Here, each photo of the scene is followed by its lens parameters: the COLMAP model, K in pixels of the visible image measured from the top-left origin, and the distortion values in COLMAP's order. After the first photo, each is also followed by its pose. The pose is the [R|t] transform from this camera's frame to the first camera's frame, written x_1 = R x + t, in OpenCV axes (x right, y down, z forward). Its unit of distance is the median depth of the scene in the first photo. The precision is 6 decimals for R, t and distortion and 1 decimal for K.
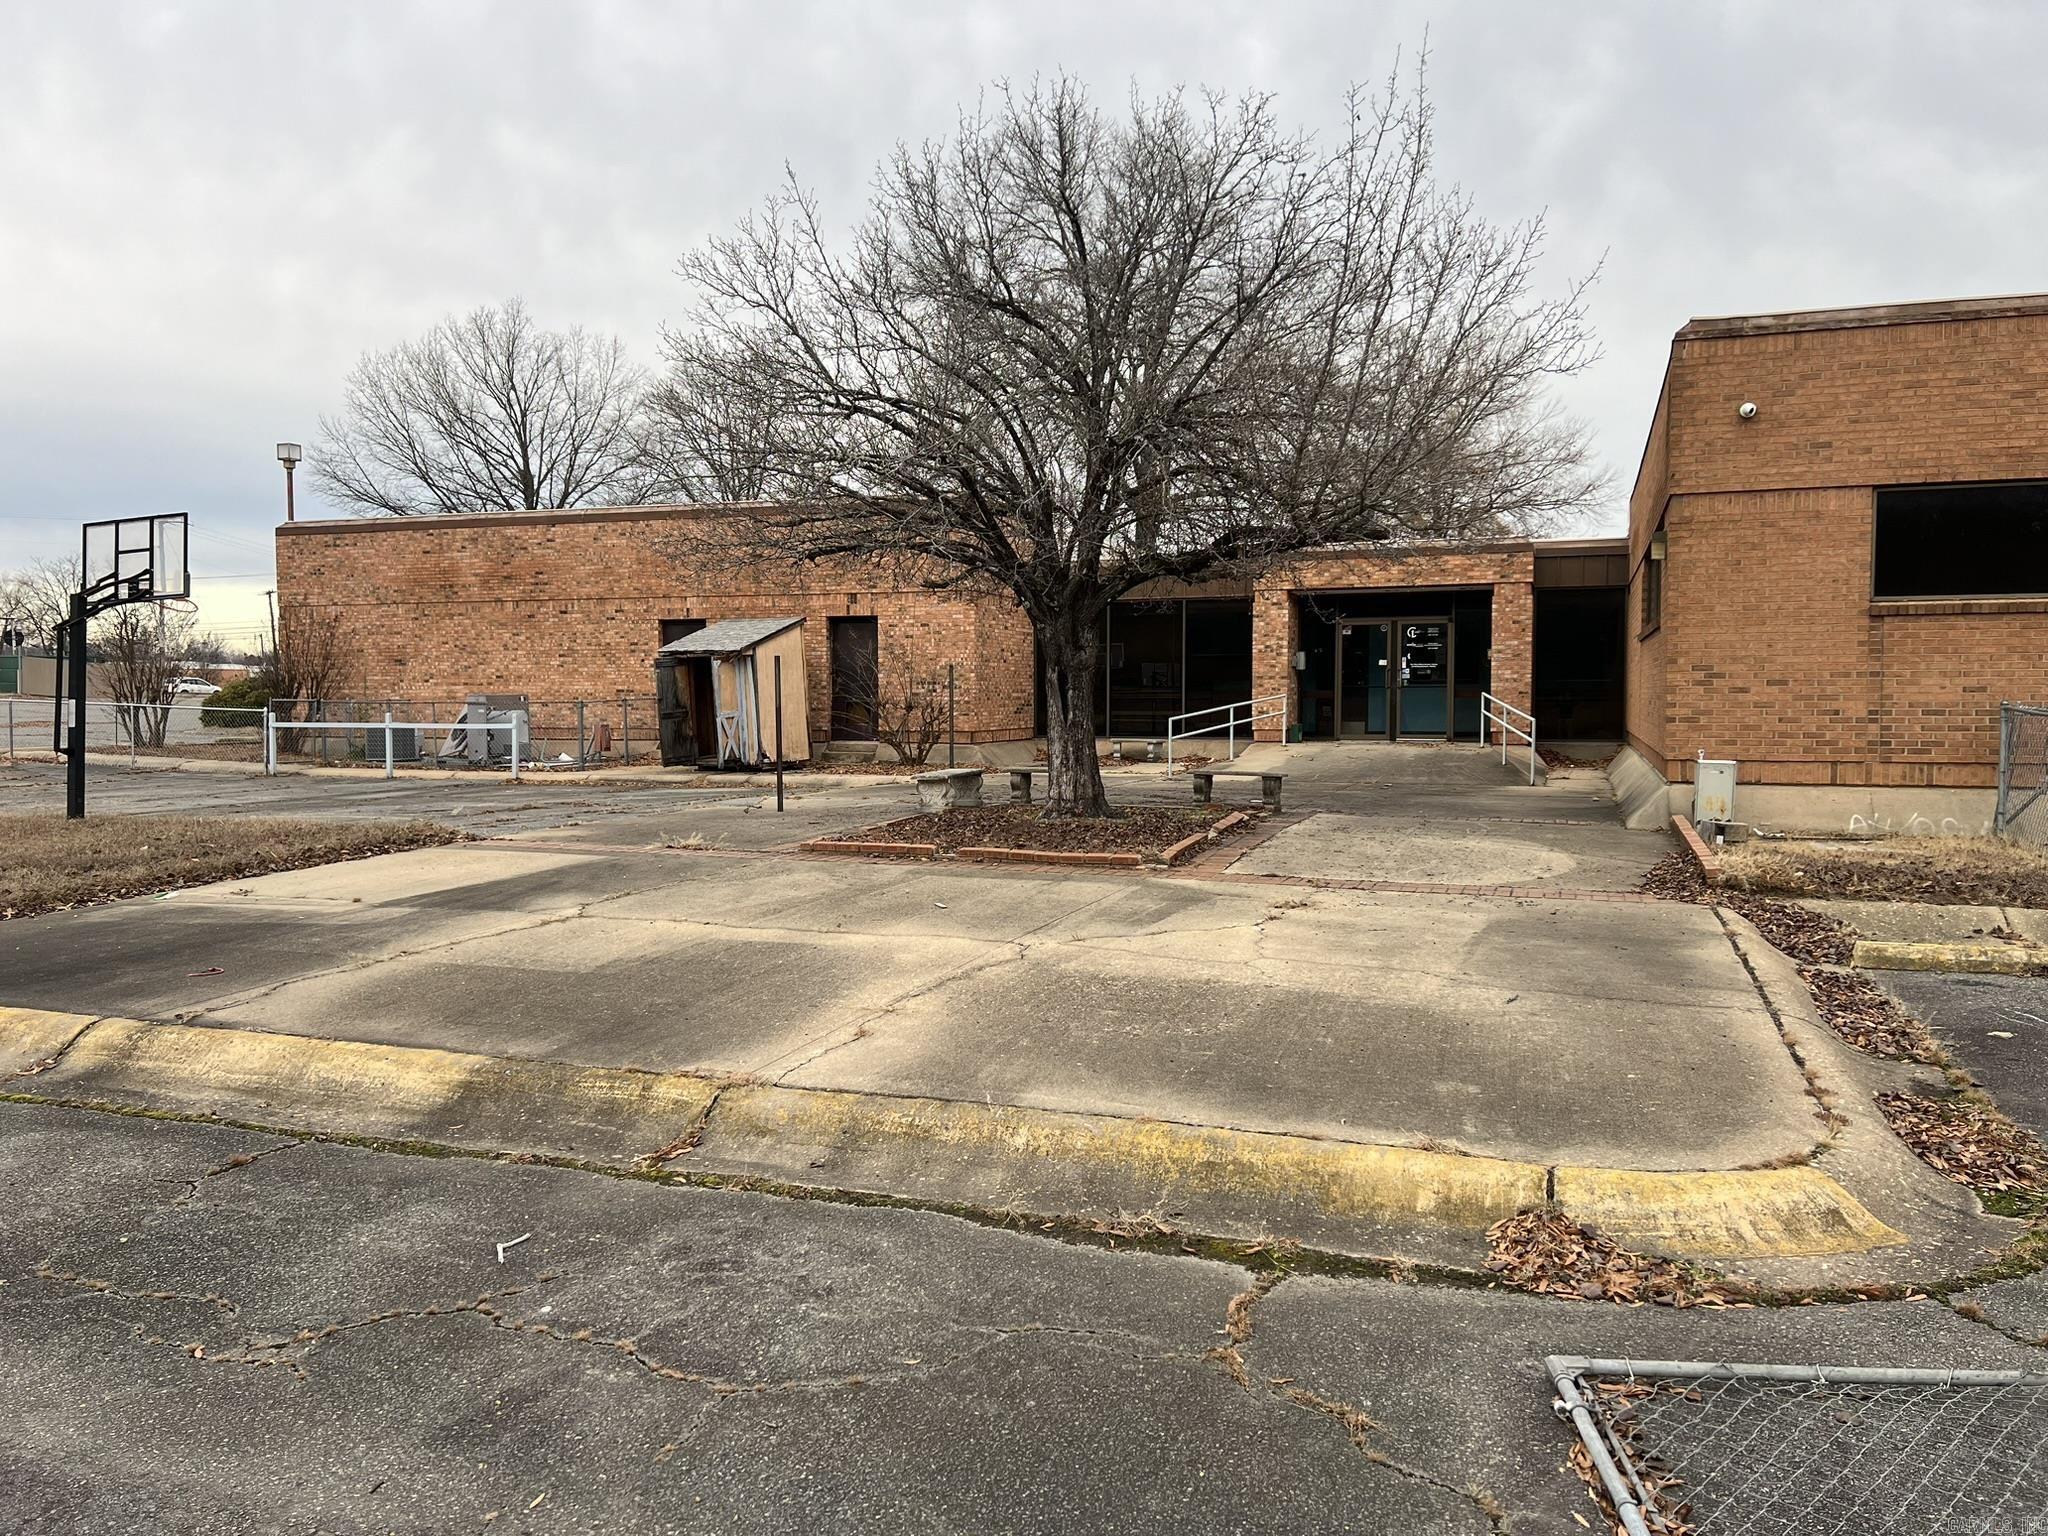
lens RADIAL K [[1528.2, 0, 1016.3], [0, 1528.2, 768.6], [0, 0, 1]] dist [0.038912, -0.023077]
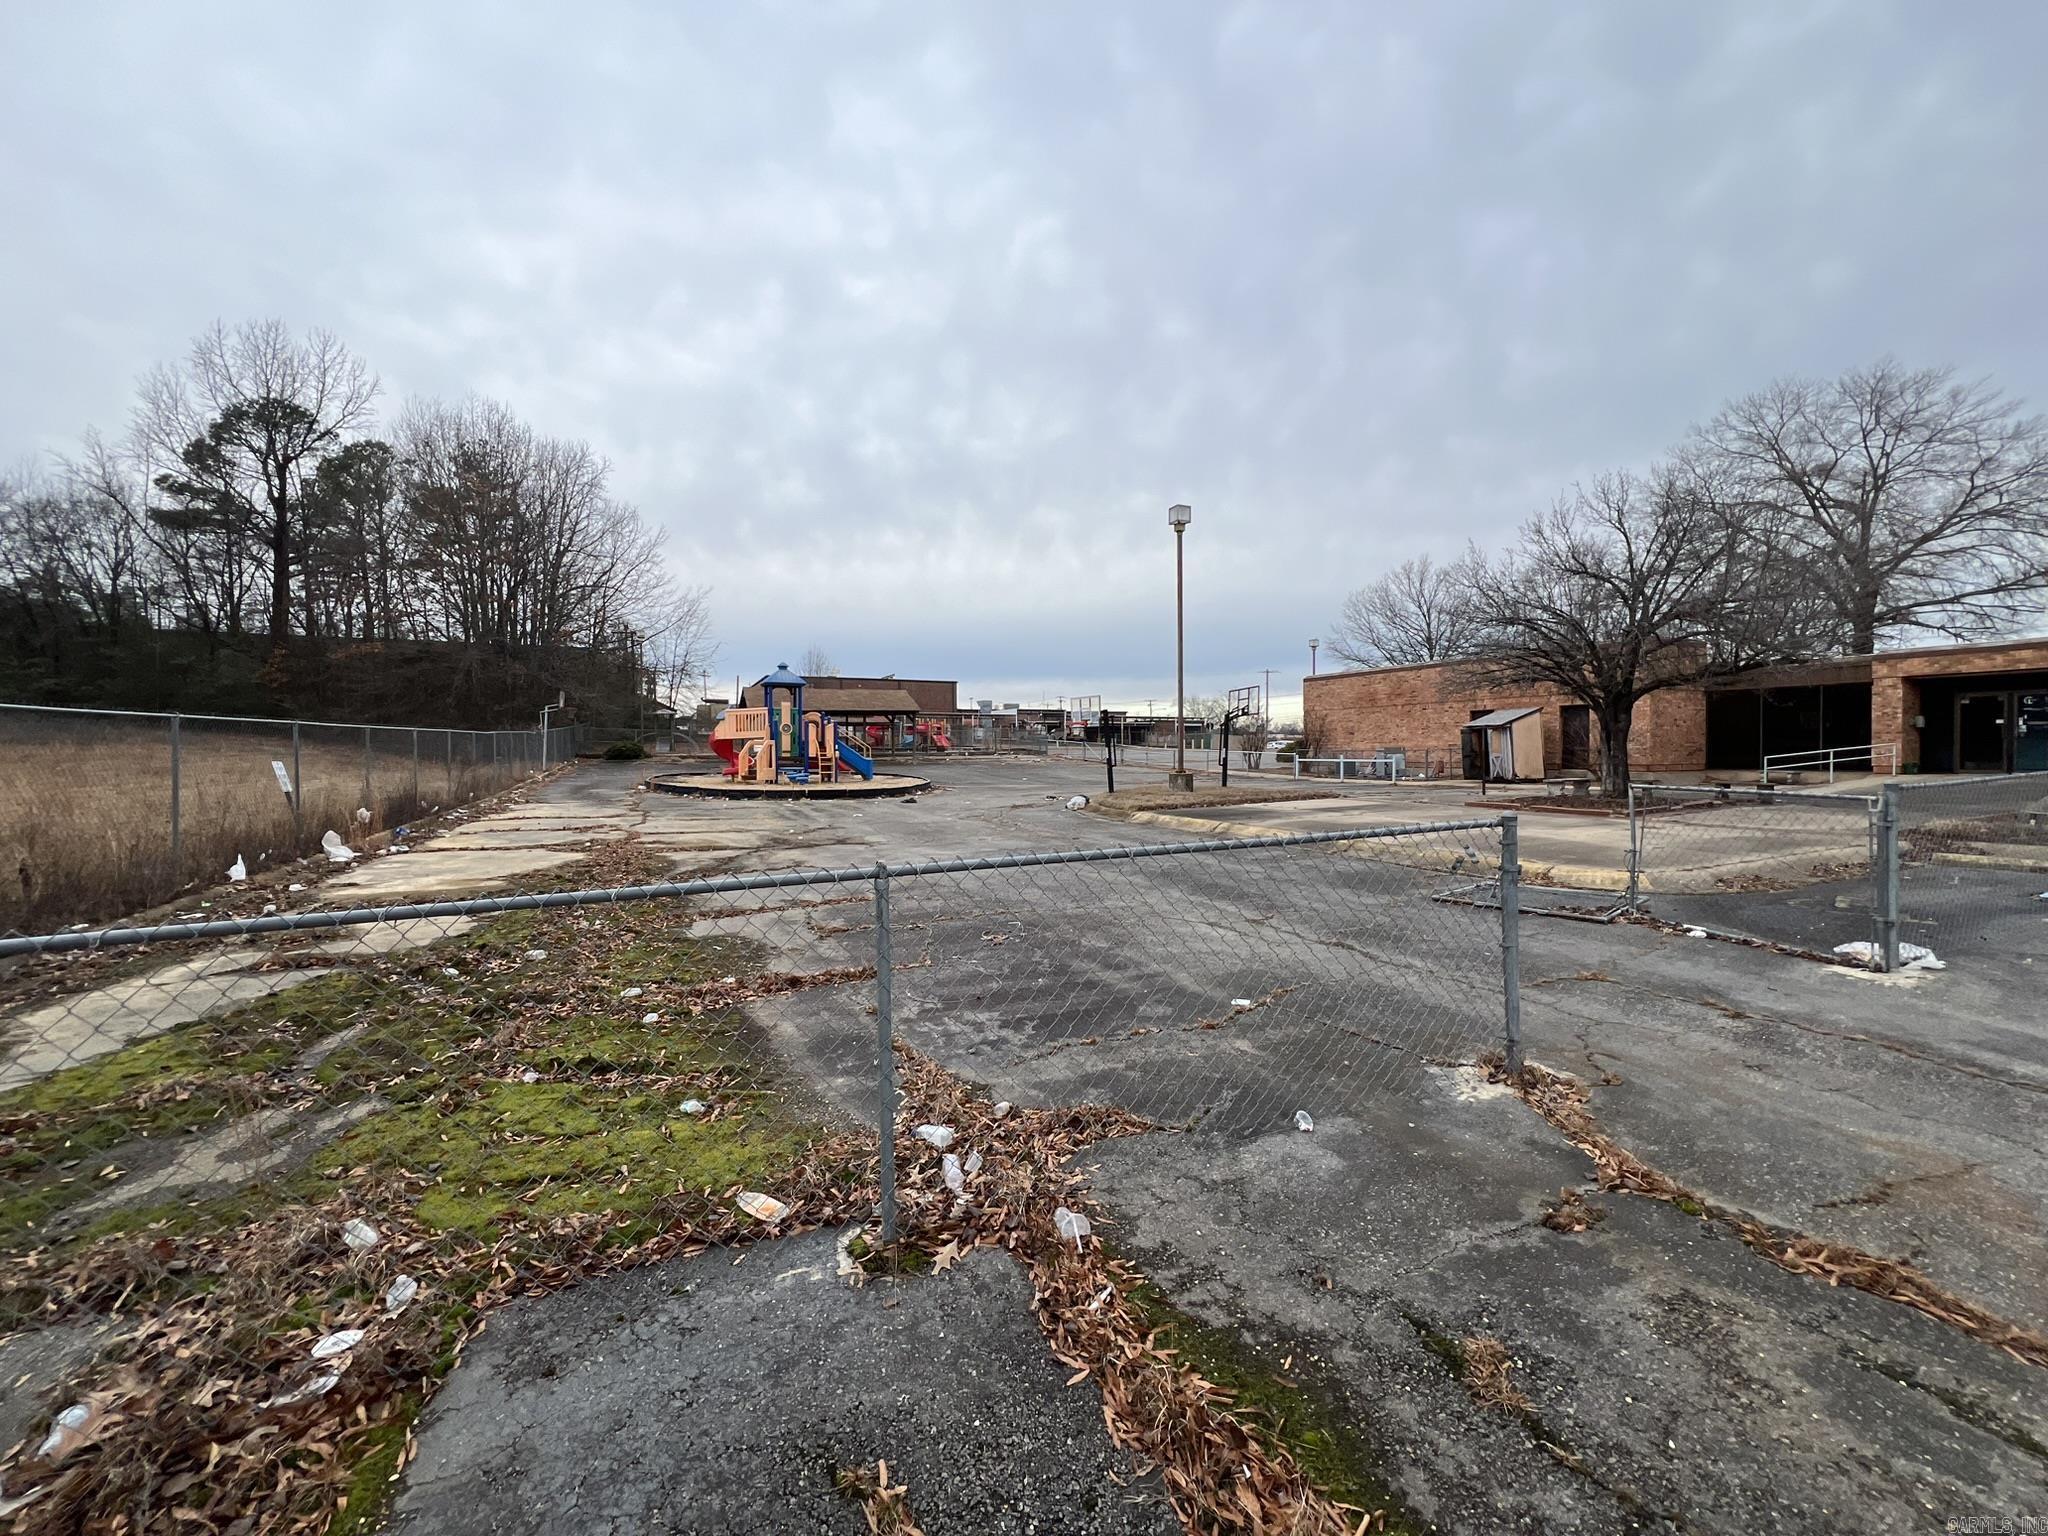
lens RADIAL K [[814.3, 0, 1017.7], [0, 814.3, 764.9], [0, 0, 1]] dist [-0.000596, -0.000002]
pose [[0.692063, 0.008805, -0.721783, 0.294946], [-0.029921, 0.999416, -0.016497, 0.028402], [0.721217, 0.033013, 0.691923, -0.447651]]
